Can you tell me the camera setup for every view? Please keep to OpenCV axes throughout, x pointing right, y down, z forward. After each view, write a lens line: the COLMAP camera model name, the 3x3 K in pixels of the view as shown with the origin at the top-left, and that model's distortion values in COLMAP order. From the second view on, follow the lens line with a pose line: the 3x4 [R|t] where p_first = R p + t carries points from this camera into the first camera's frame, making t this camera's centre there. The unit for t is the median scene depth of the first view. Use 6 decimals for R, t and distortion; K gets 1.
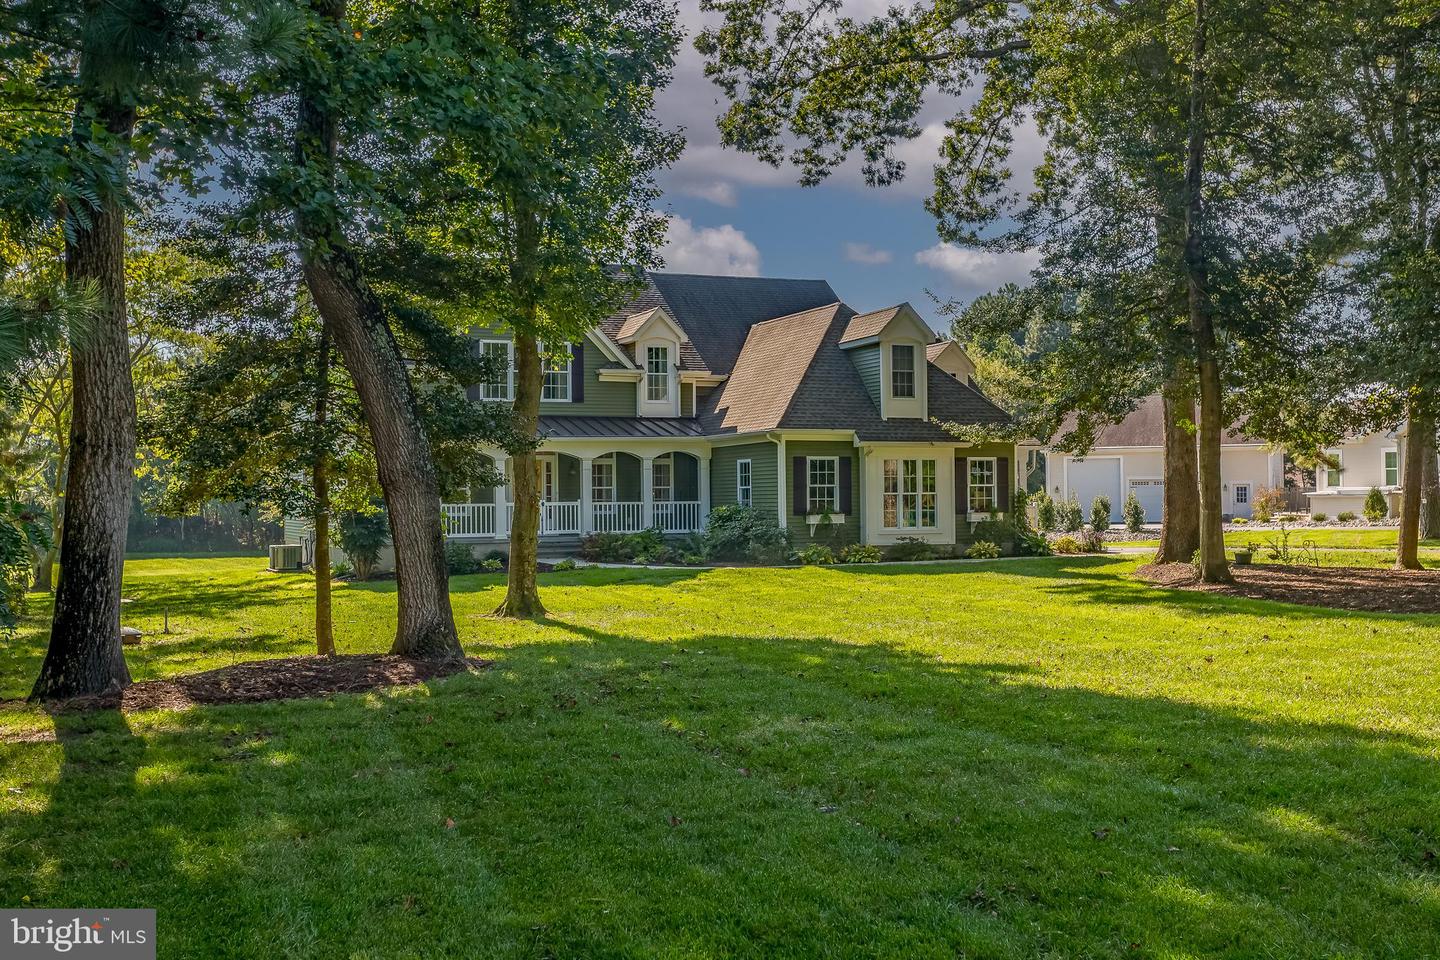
lens RADIAL K [[1574.6, 0, 720.0], [0, 1574.6, 480.0], [0, 0, 1]] dist [-0.078369, 0.196999]
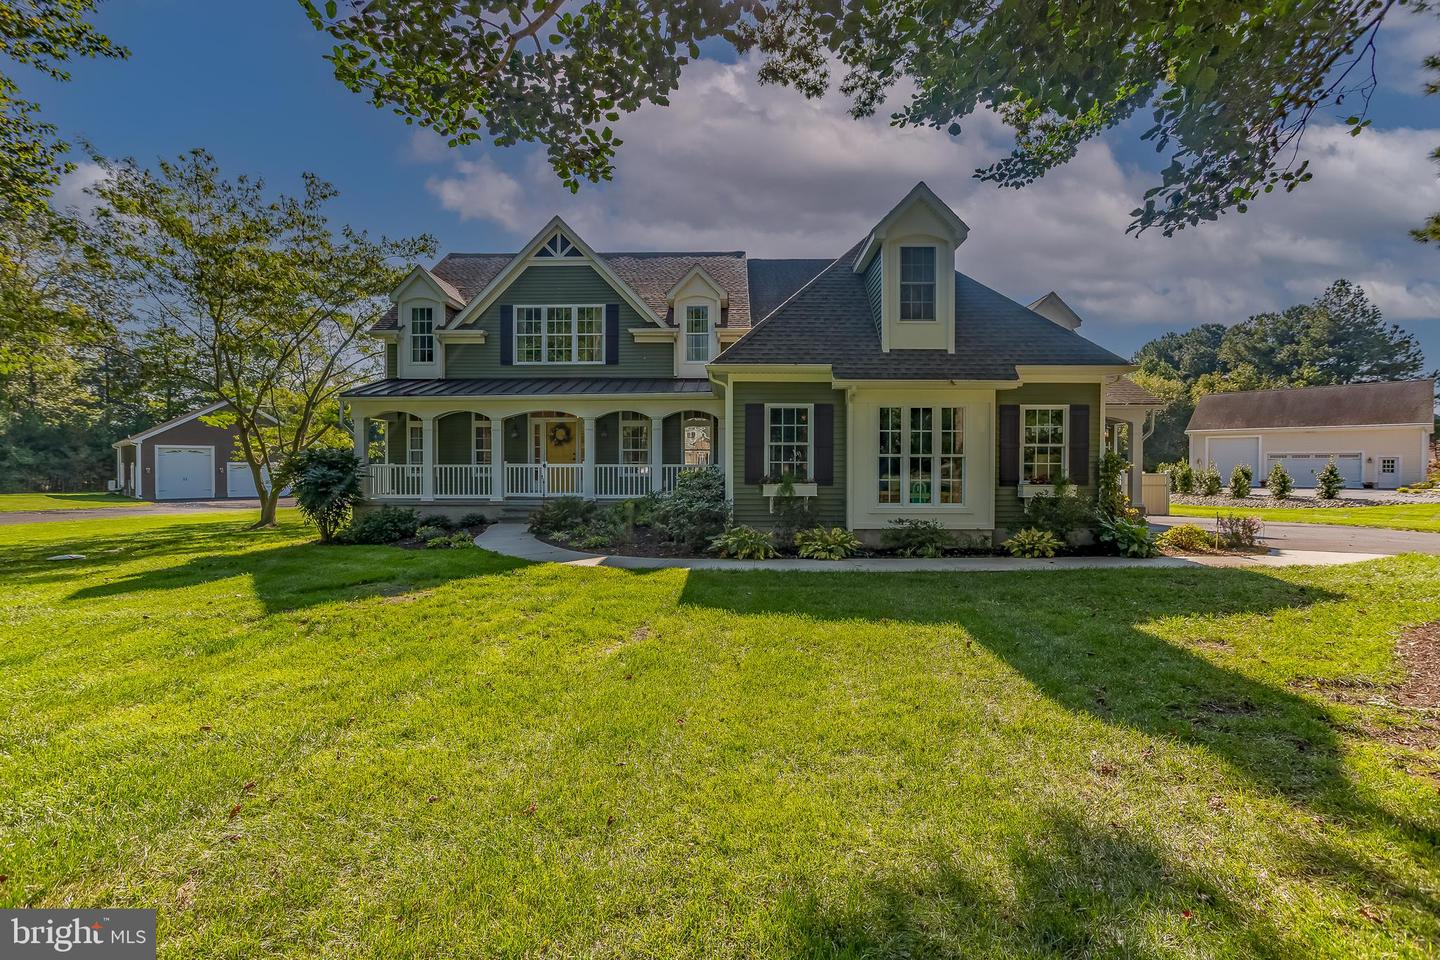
lens RADIAL K [[675.5, 0, 716.6], [0, 675.5, 472.6], [0, 0, 1]] dist [-0.045340, 0.038256]
pose [[0.911988, 0.016324, -0.409892, 0.431934], [-0.006196, 0.999642, 0.026025, 0.023912], [0.410170, -0.021195, 0.911763, 1.854724]]
